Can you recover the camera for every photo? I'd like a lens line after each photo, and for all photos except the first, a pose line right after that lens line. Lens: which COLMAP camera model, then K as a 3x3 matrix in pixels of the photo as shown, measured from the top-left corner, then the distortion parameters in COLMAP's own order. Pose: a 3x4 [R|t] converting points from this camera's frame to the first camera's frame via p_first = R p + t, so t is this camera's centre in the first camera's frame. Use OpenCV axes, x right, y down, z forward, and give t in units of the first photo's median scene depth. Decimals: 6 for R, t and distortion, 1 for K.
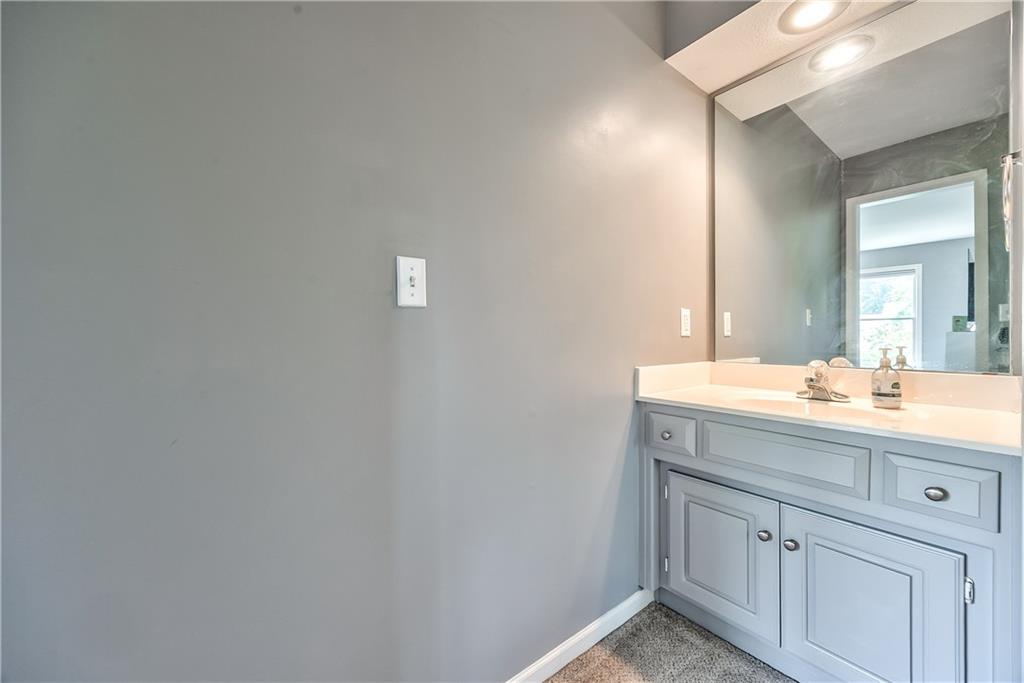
lens RADIAL K [[390.5, 0, 503.5], [0, 390.5, 344.2], [0, 0, 1]] dist [0.000909, -0.000642]
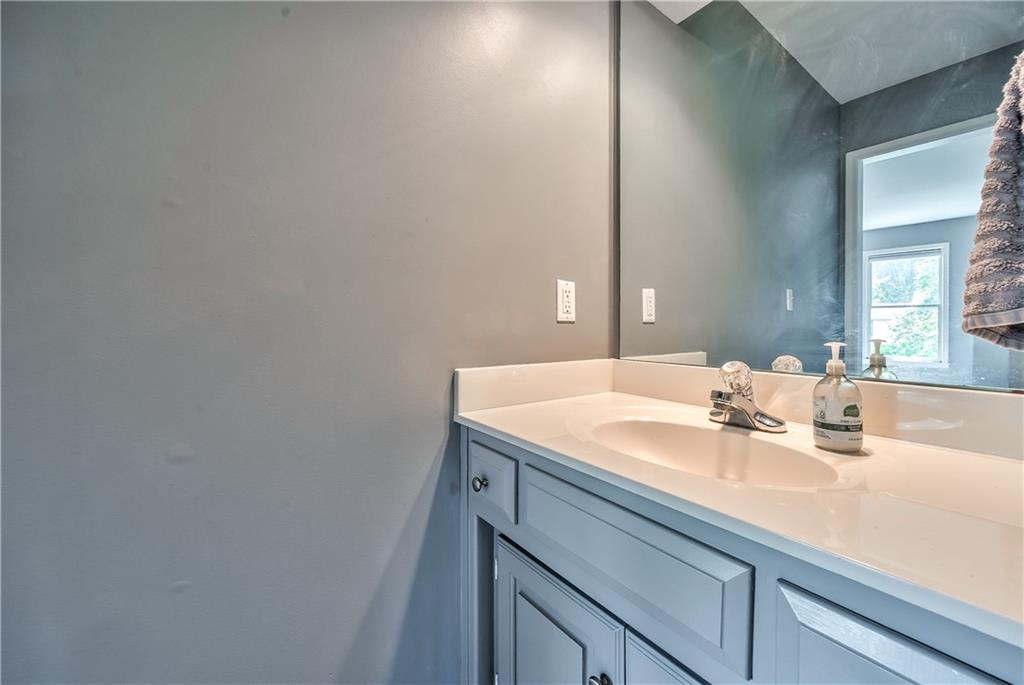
lens RADIAL K [[390.5, 0, 520.1], [0, 390.5, 333.8], [0, 0, 1]] dist [0.000909, -0.000642]
pose [[0.999777, 0.005564, -0.020370, 0.404407], [-0.005471, 0.999974, 0.004646, -0.001572], [0.020395, -0.004533, 0.999782, 0.325452]]
